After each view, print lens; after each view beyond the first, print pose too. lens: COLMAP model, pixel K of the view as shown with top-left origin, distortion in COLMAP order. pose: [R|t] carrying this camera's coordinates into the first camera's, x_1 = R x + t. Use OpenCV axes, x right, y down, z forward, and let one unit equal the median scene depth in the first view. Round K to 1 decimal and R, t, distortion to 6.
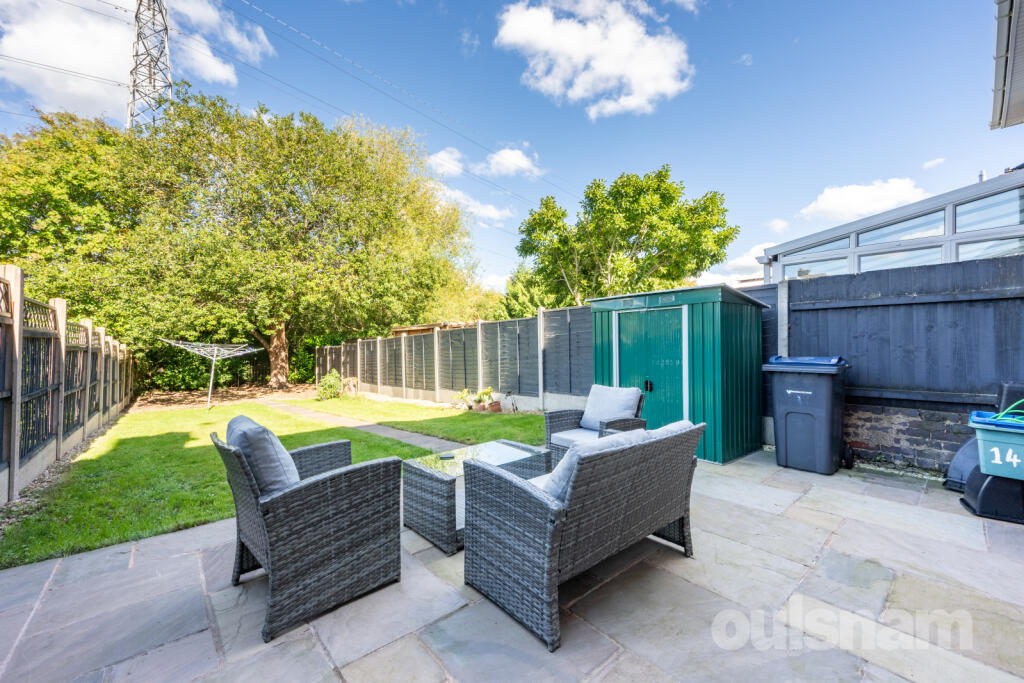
lens RADIAL K [[402.4, 0, 509.5], [0, 402.4, 345.6], [0, 0, 1]] dist [0.001100, 0.000094]
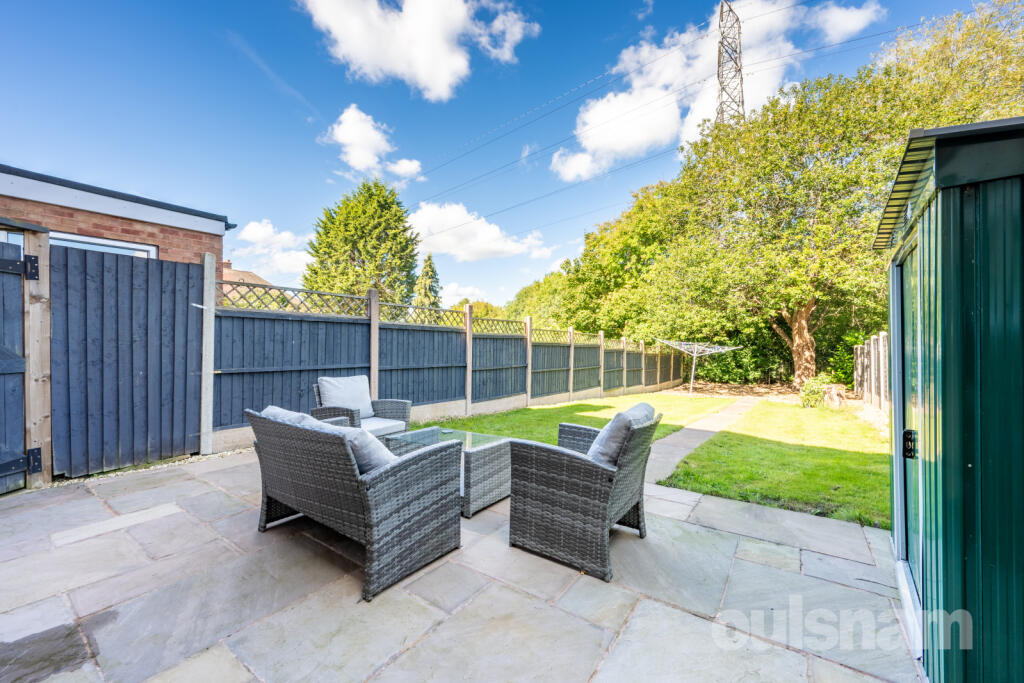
lens RADIAL K [[402.4, 0, 511.5], [0, 402.4, 339.0], [0, 0, 1]] dist [0.001100, 0.000094]
pose [[0.230985, -0.009110, -0.972915, 0.228891], [-0.005906, 0.999925, -0.010765, 0.002799], [0.972939, 0.008232, 0.230914, 0.195609]]
